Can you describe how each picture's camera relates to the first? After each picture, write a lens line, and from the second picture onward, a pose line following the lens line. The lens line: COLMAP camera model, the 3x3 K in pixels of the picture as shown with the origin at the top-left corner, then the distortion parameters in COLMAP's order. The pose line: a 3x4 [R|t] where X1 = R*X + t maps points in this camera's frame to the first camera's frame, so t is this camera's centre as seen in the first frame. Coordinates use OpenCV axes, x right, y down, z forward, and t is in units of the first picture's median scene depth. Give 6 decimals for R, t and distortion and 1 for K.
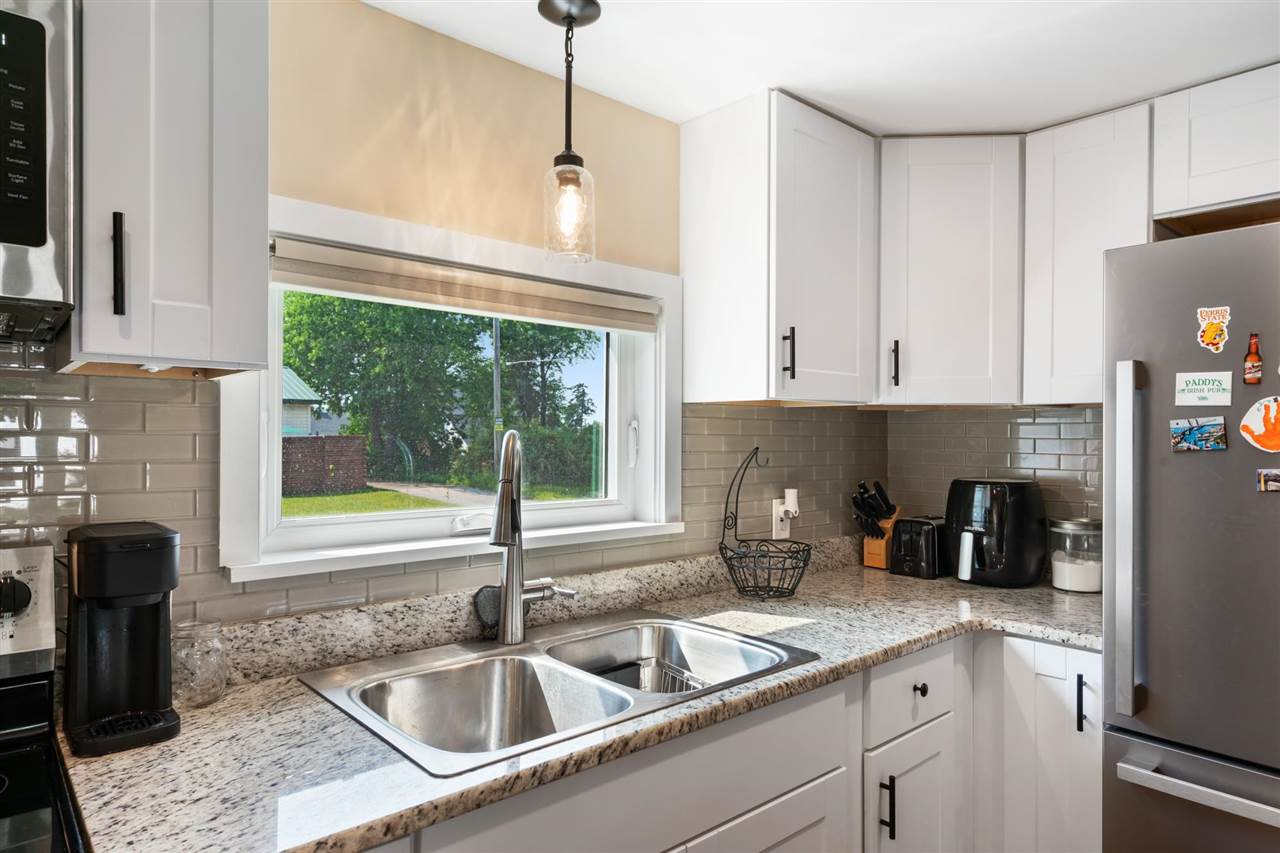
lens RADIAL K [[764.1, 0, 640.2], [0, 764.1, 435.8], [0, 0, 1]] dist [0.004719, 0.000606]
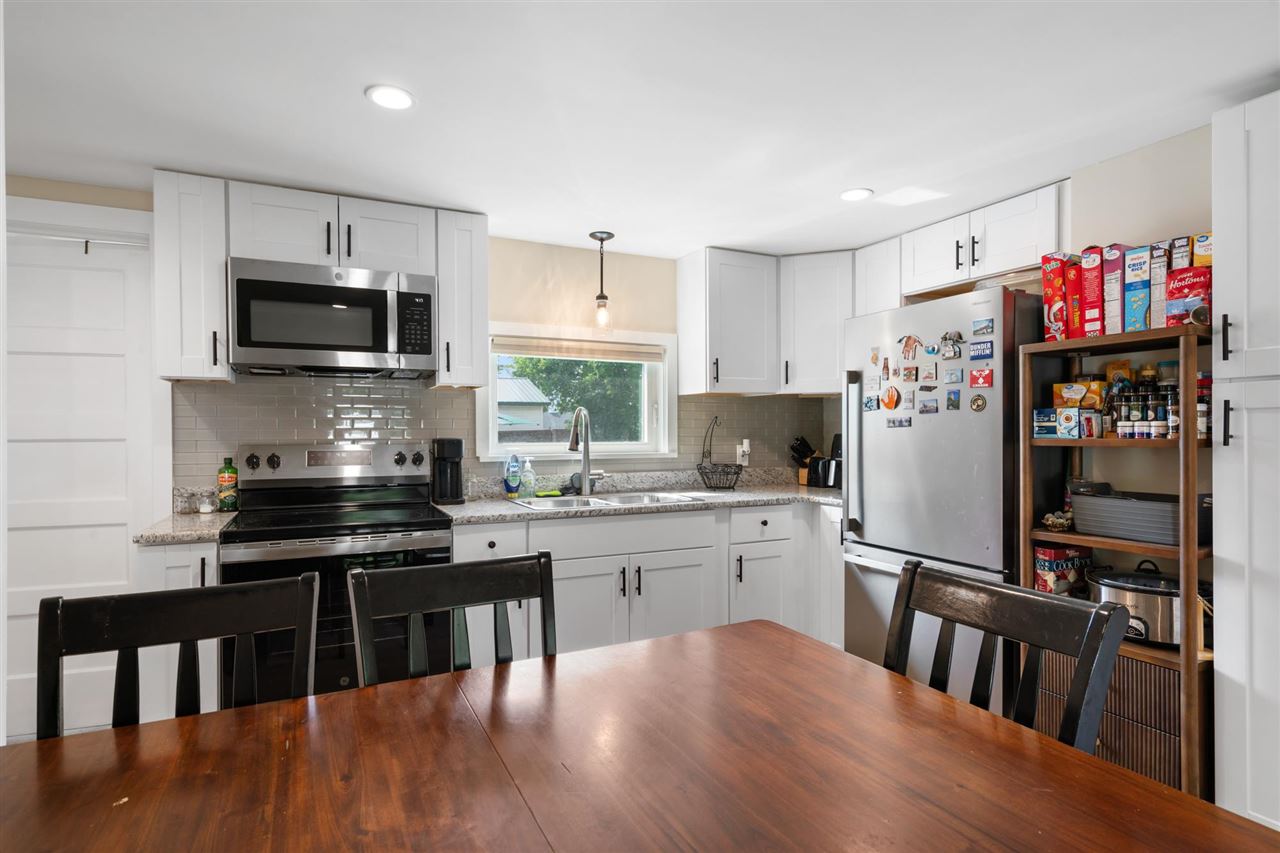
lens RADIAL K [[668.3, 0, 636.4], [0, 668.3, 434.2], [0, 0, 1]] dist [0.002780, -0.000141]
pose [[0.963064, -0.006816, -0.269187, 0.481754], [0.008372, 0.999954, 0.004633, 0.058992], [0.269144, -0.006716, 0.963077, -0.855221]]
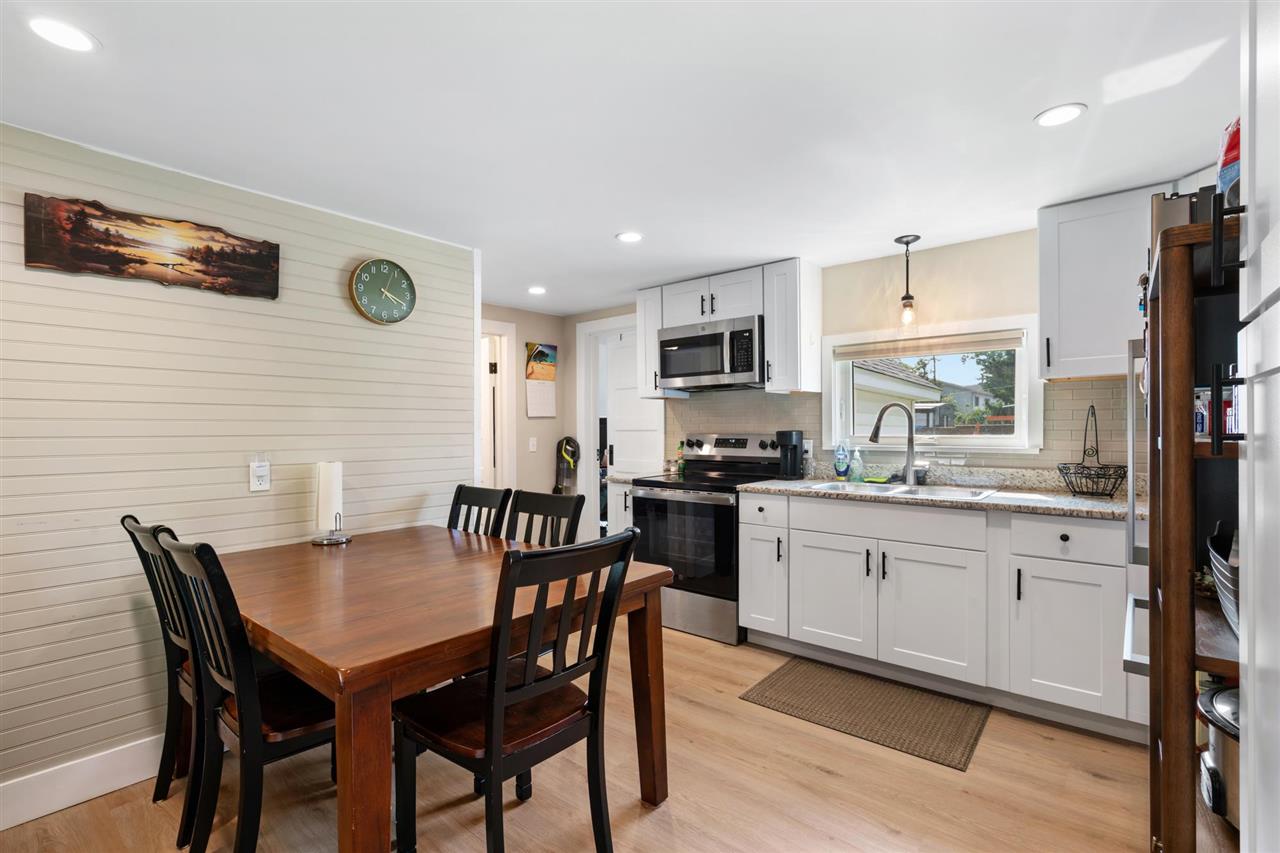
lens RADIAL K [[577.7, 0, 637.4], [0, 577.7, 432.6], [0, 0, 1]] dist [-0.009372, 0.002343]
pose [[0.139312, 0.004727, -0.990237, 1.403679], [0.009671, 0.999934, 0.006134, 0.063146], [0.990201, -0.010431, 0.139257, -0.150875]]
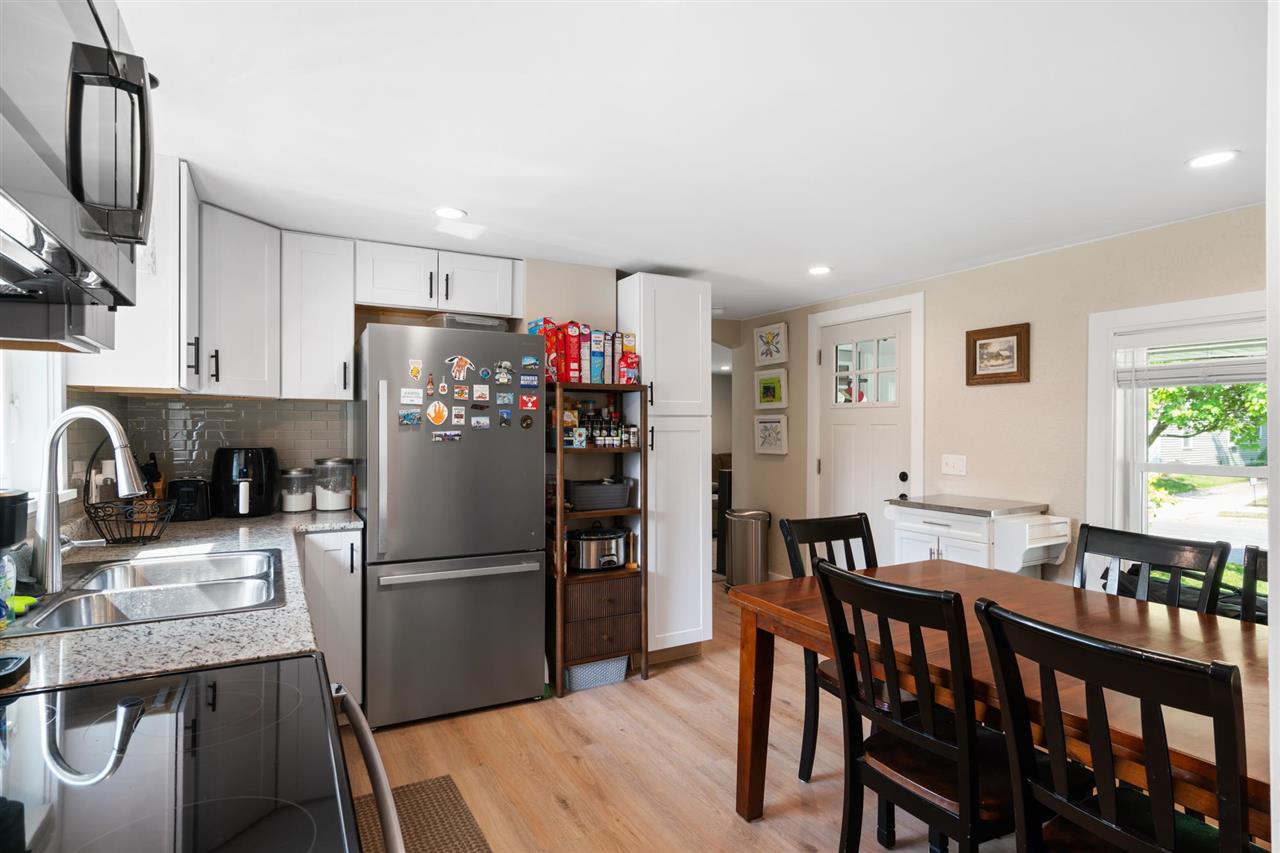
lens RADIAL K [[678.5, 0, 650.6], [0, 678.5, 431.4], [0, 0, 1]] dist [0.002735, -0.000014]
pose [[0.216972, -0.006857, 0.976154, -0.829440], [-0.000594, 0.999974, 0.007156, 0.020553], [-0.976178, -0.002133, 0.216962, -0.076038]]
